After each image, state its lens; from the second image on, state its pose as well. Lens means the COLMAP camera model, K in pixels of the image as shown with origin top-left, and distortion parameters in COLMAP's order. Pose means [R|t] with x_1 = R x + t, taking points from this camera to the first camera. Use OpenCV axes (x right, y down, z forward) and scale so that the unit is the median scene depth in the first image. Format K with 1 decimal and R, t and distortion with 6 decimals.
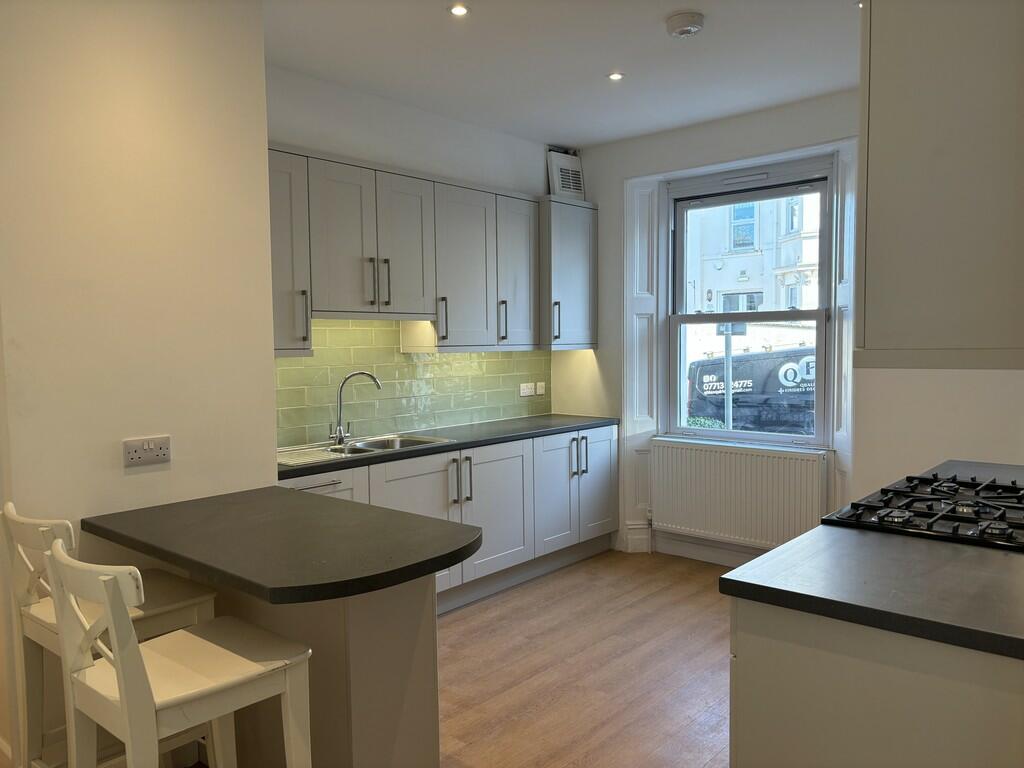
lens RADIAL K [[776.2, 0, 516.0], [0, 776.2, 387.2], [0, 0, 1]] dist [0.028348, -0.030530]
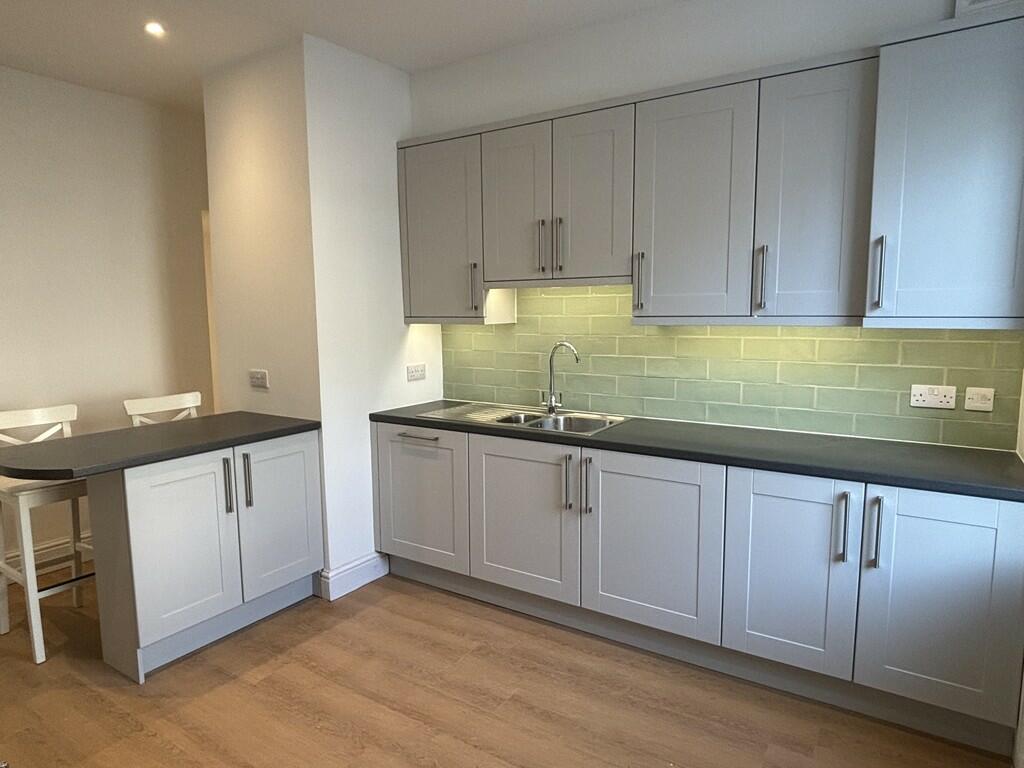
lens RADIAL K [[615.5, 0, 513.7], [0, 615.5, 379.5], [0, 0, 1]] dist [0.018553, -0.004249]
pose [[0.145715, 0.120811, -0.981923, 0.549947], [-0.055118, 0.991966, 0.113867, -0.058216], [0.987790, 0.037529, 0.151203, 0.845536]]
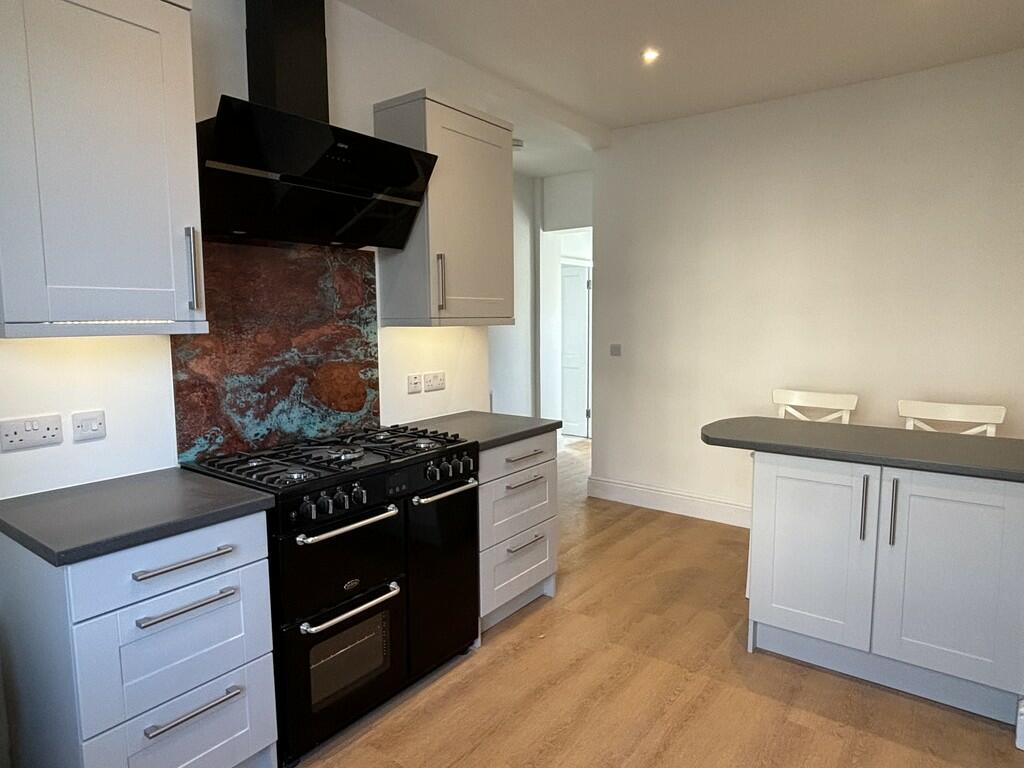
lens RADIAL K [[615.5, 0, 511.5], [0, 615.5, 387.0], [0, 0, 1]] dist [0.018553, -0.004249]
pose [[-0.995654, 0.031840, -0.087512, 0.240878], [0.015848, 0.983958, 0.177695, -0.068008], [0.091766, 0.175536, -0.980187, 1.149683]]
